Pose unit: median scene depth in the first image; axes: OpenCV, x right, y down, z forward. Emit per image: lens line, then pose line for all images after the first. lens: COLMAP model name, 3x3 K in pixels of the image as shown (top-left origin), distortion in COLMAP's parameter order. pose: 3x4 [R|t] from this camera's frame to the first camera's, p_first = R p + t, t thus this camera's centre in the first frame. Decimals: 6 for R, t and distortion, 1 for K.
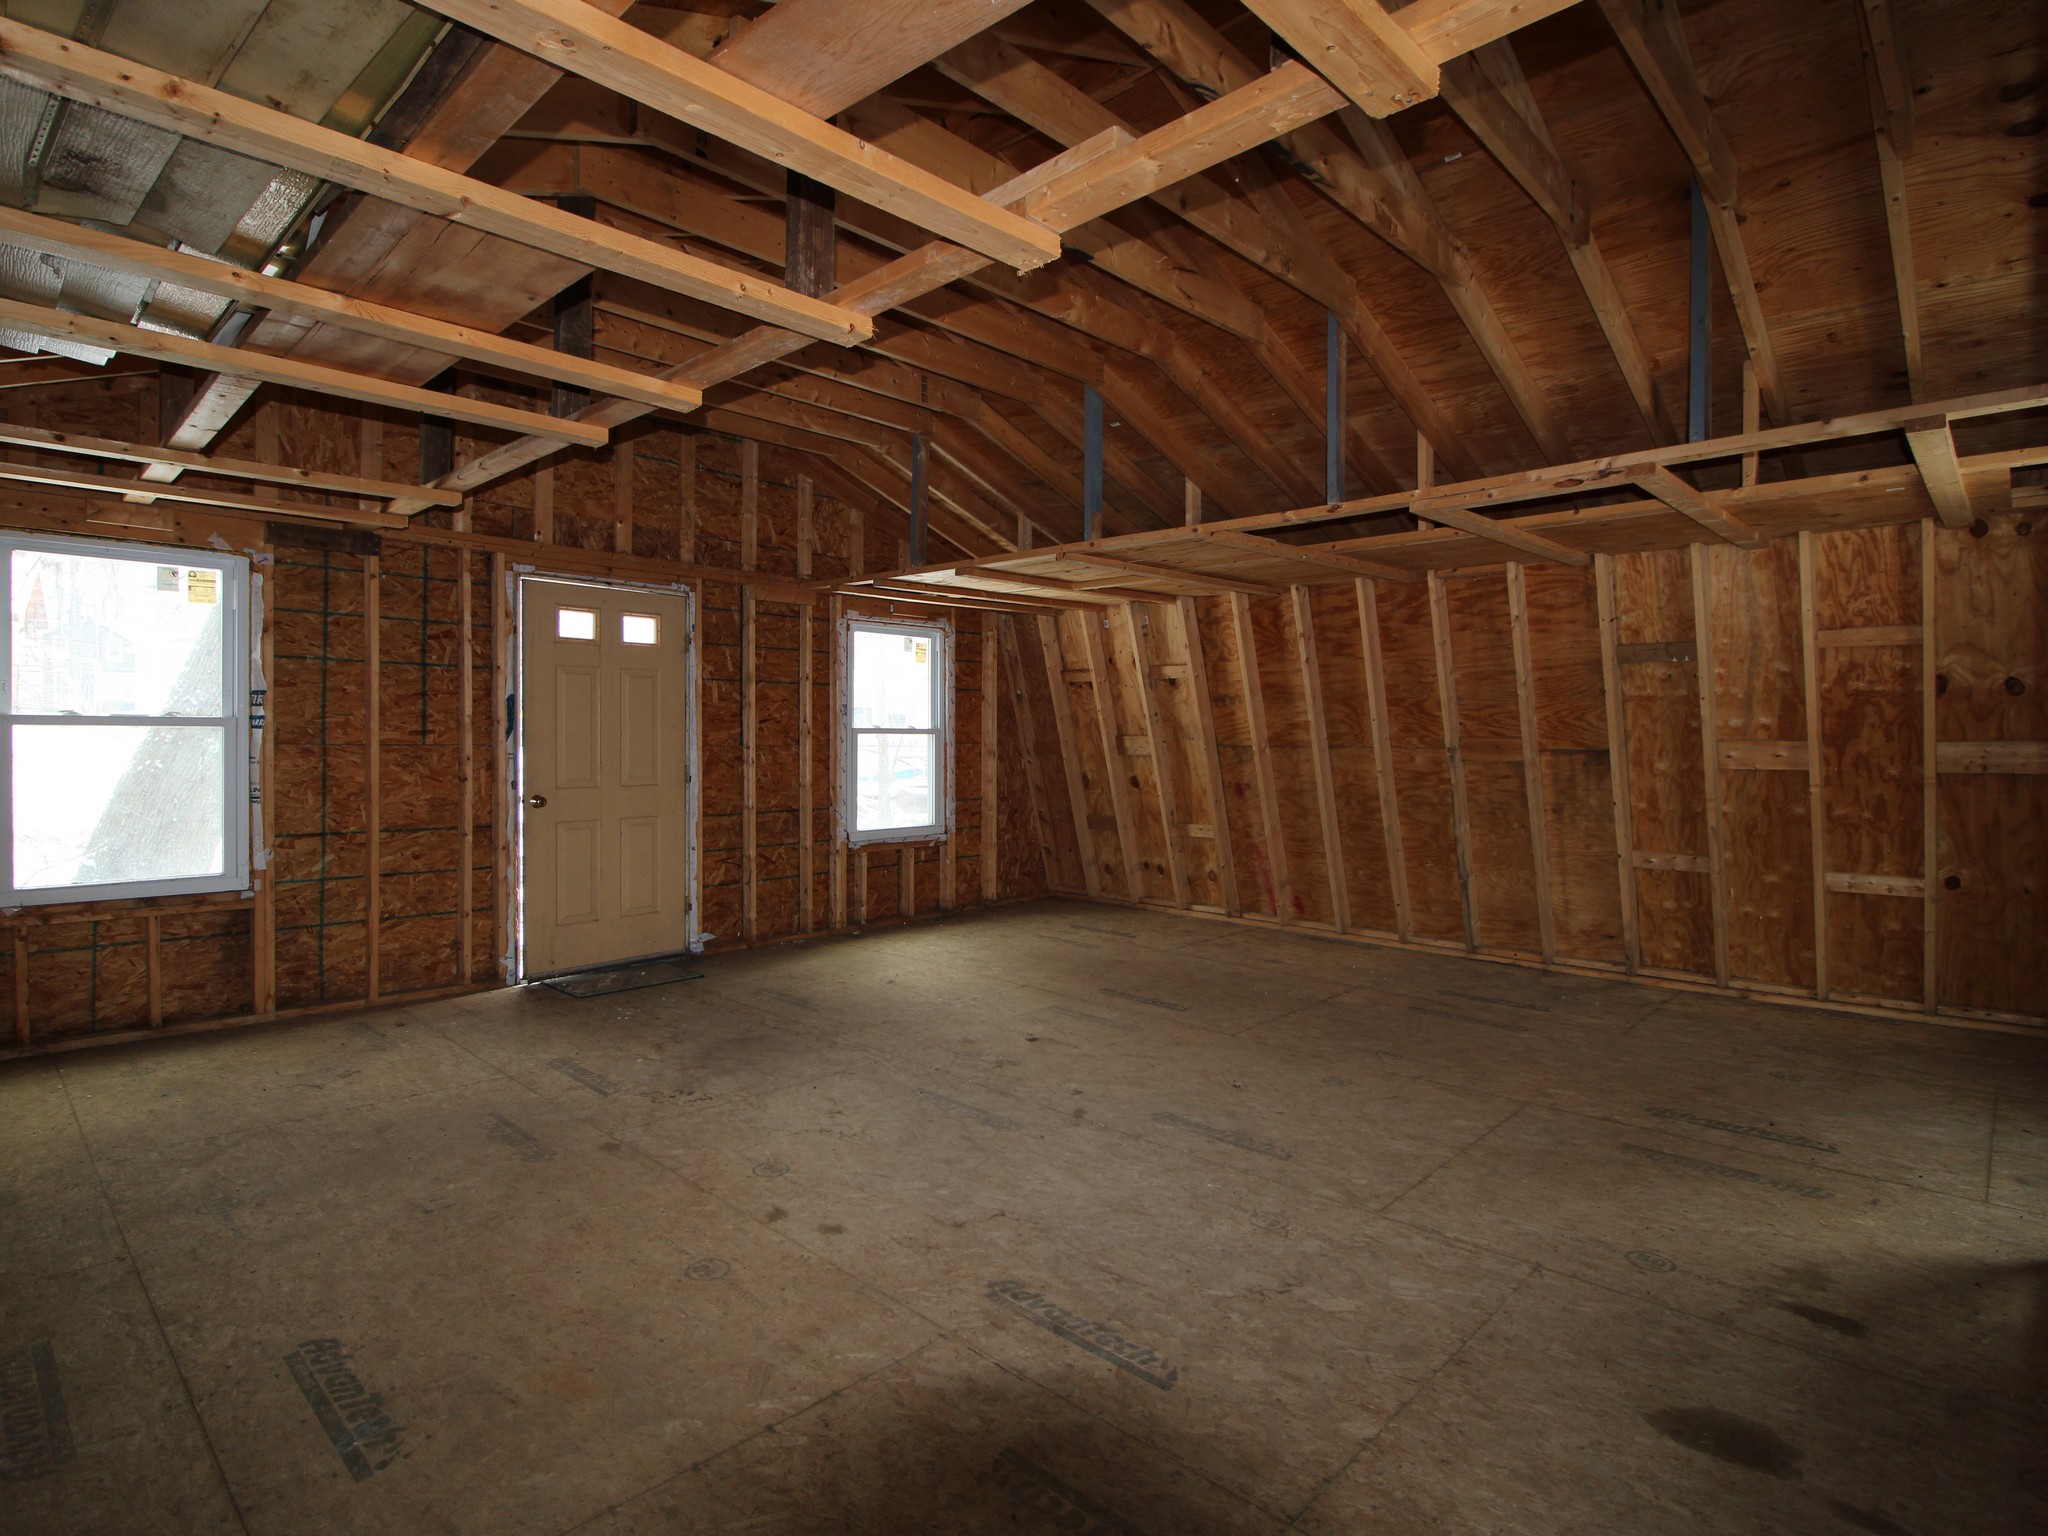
lens RADIAL K [[1062.6, 0, 1009.0], [0, 1062.6, 760.5], [0, 0, 1]] dist [0.000420, -0.014281]
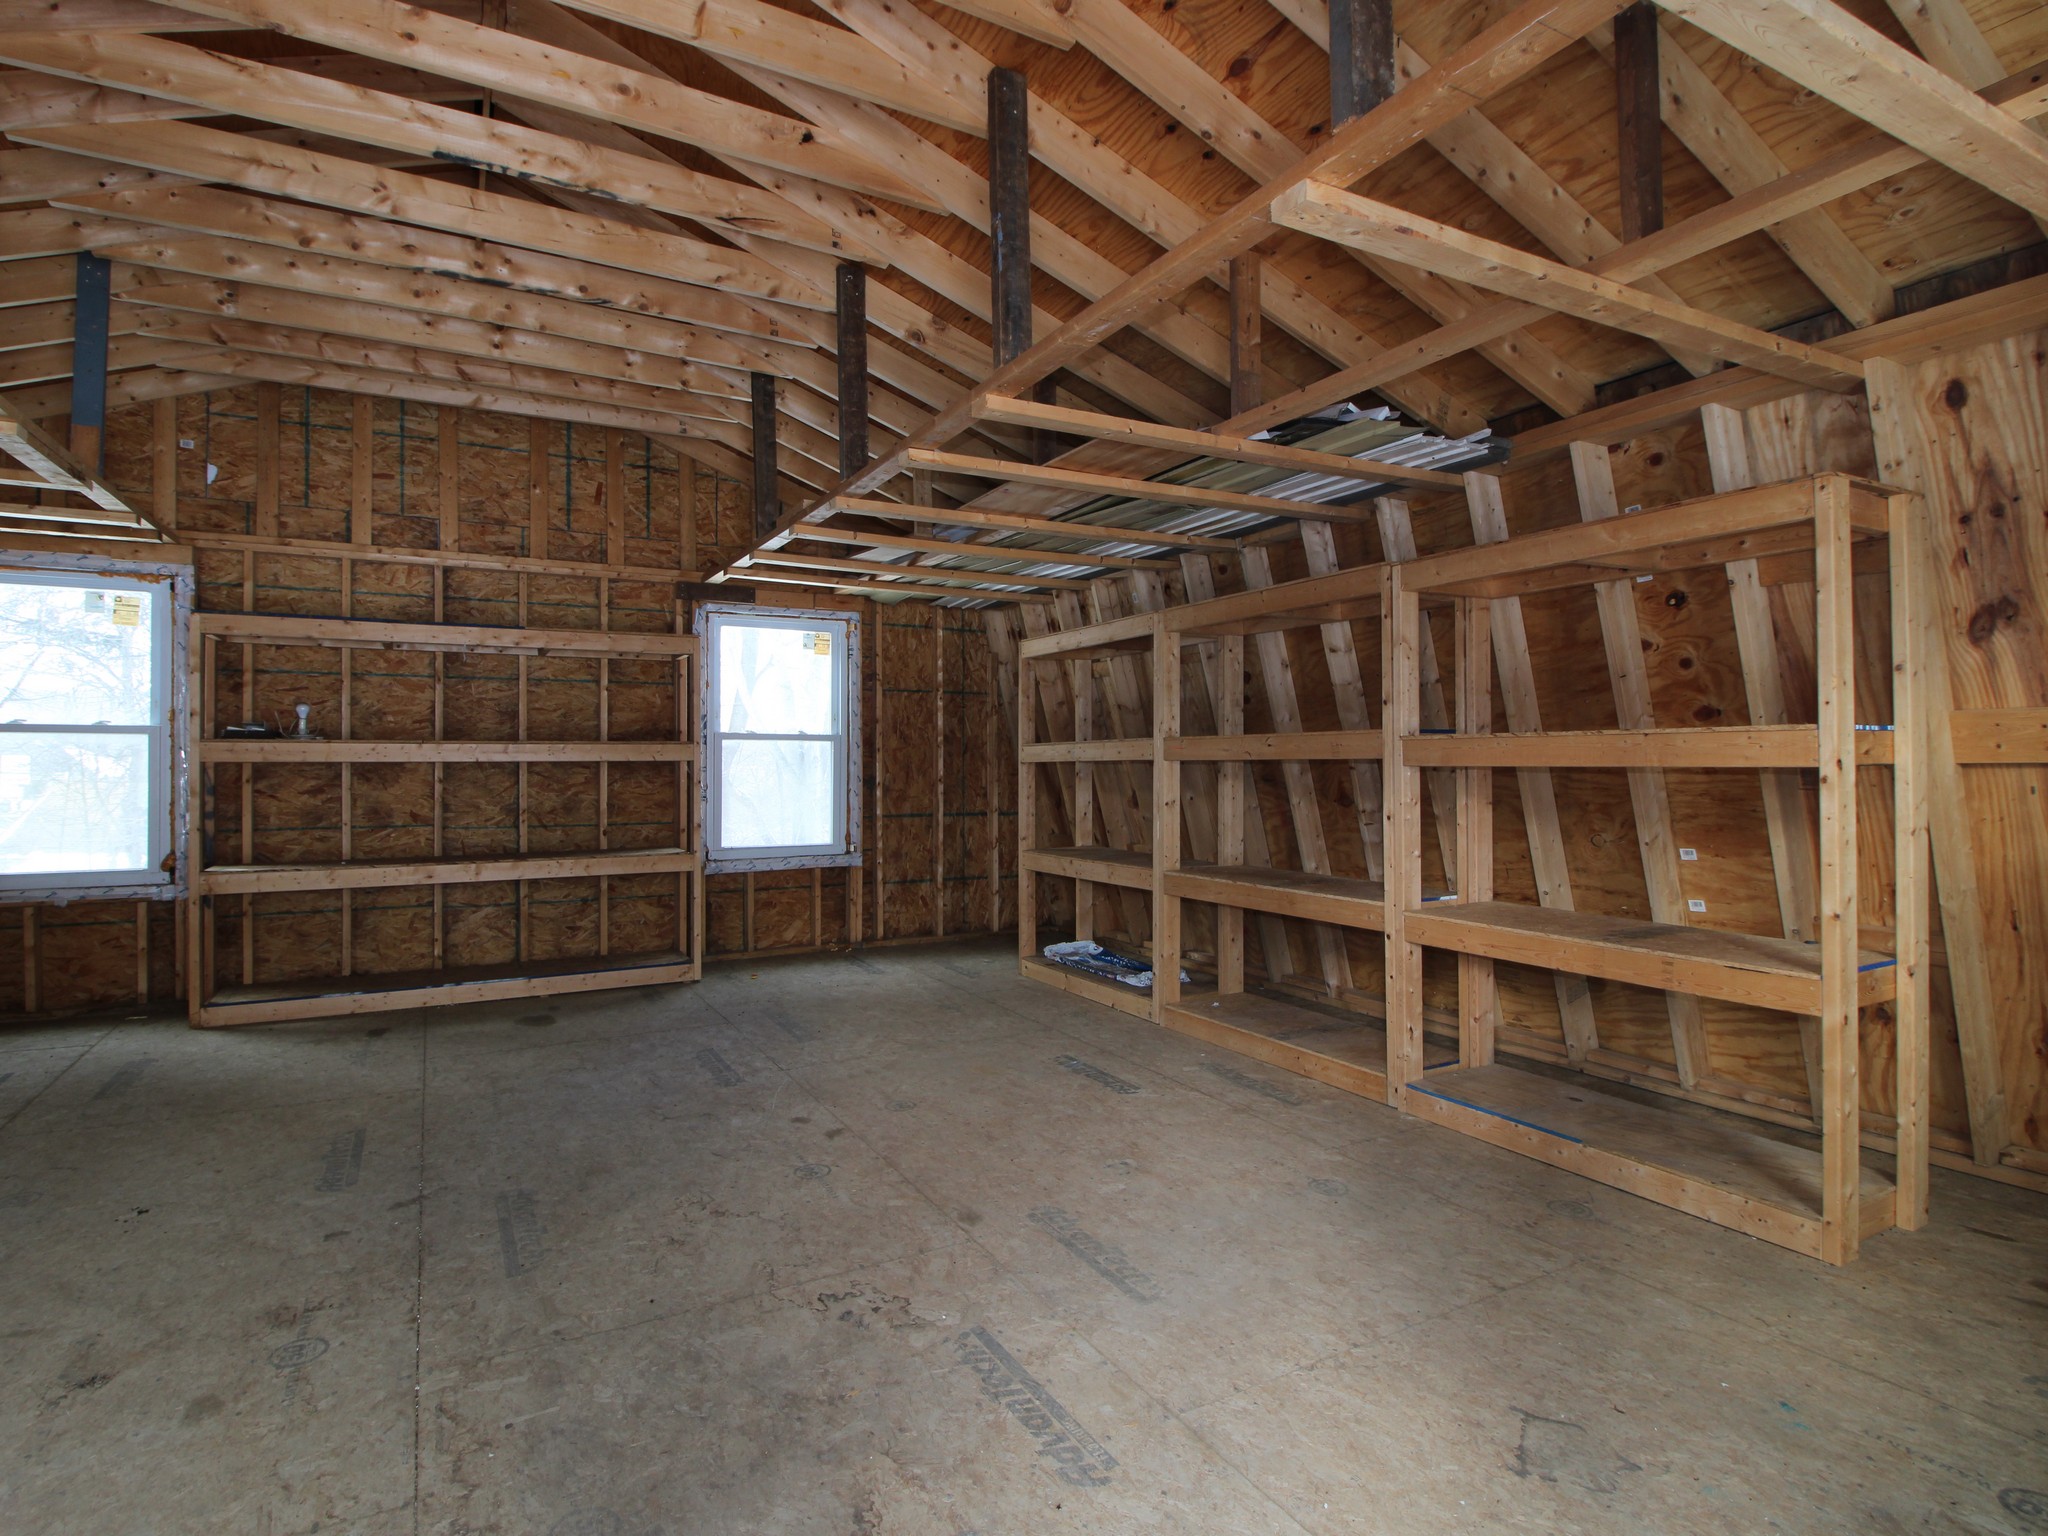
lens RADIAL K [[1062.6, 0, 1009.0], [0, 1062.6, 760.5], [0, 0, 1]] dist [0.000420, -0.014281]
pose [[-0.954009, -0.006747, 0.299702, -0.639875], [0.000610, 0.999701, 0.024444, -0.013535], [-0.299777, 0.023503, -0.953720, 1.741385]]
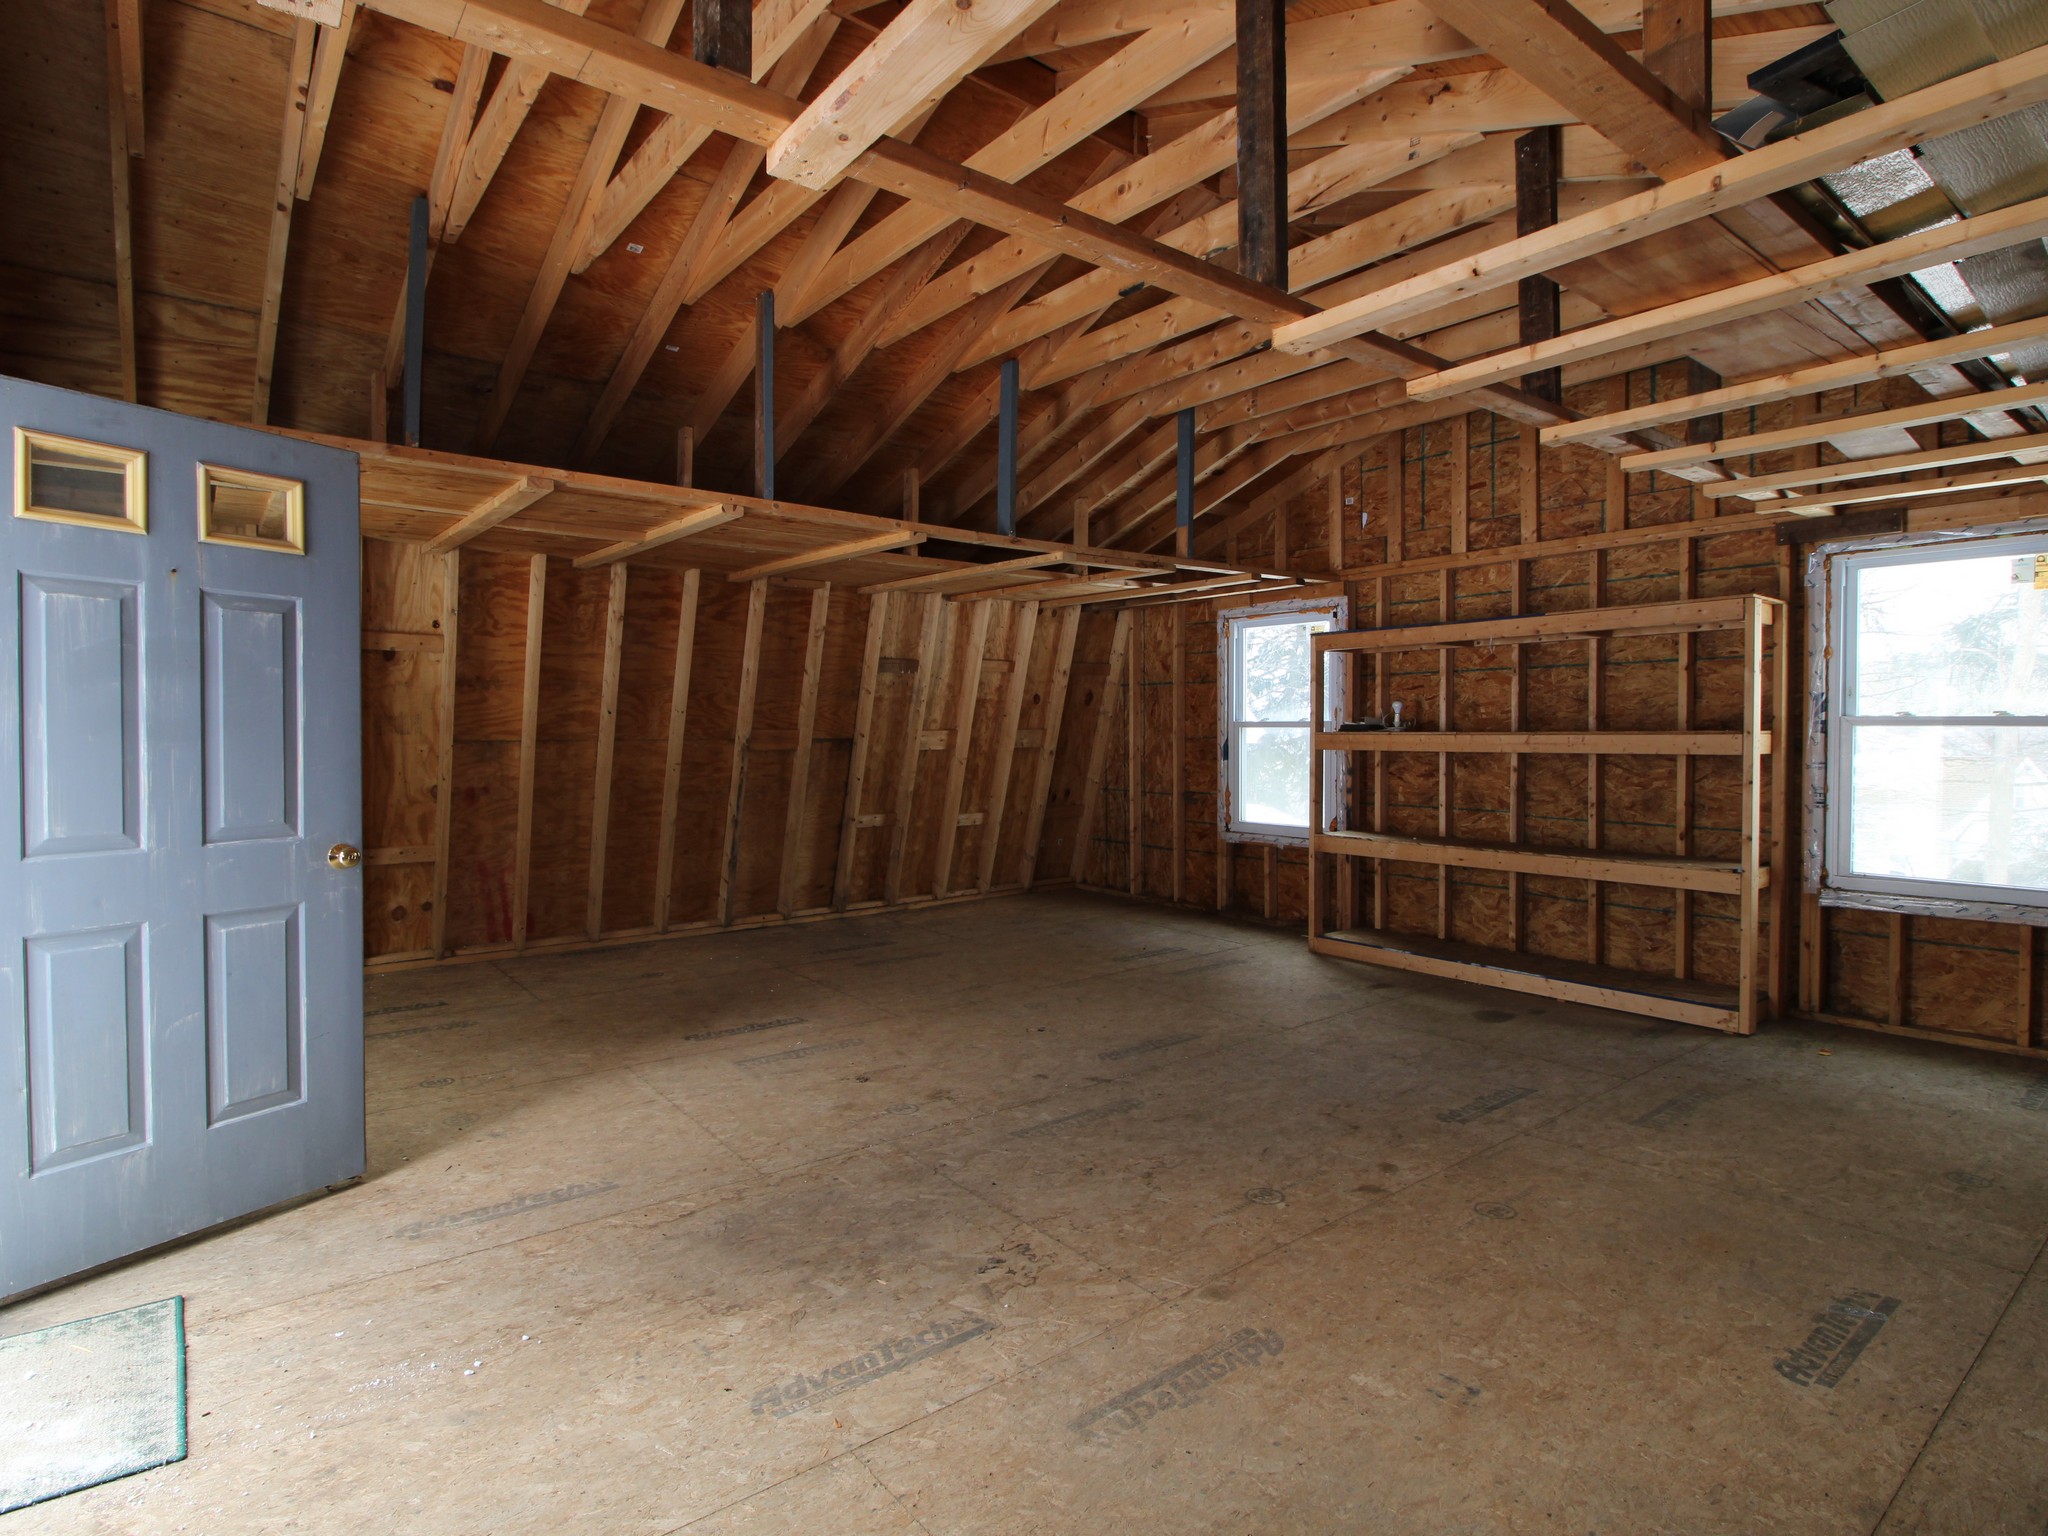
lens RADIAL K [[1062.6, 0, 1009.0], [0, 1062.6, 760.5], [0, 0, 1]] dist [0.000420, -0.014281]
pose [[0.139312, -0.033754, 0.989673, -1.087355], [0.024359, 0.999233, 0.030652, -0.028504], [-0.989949, 0.019837, 0.140027, 1.012450]]
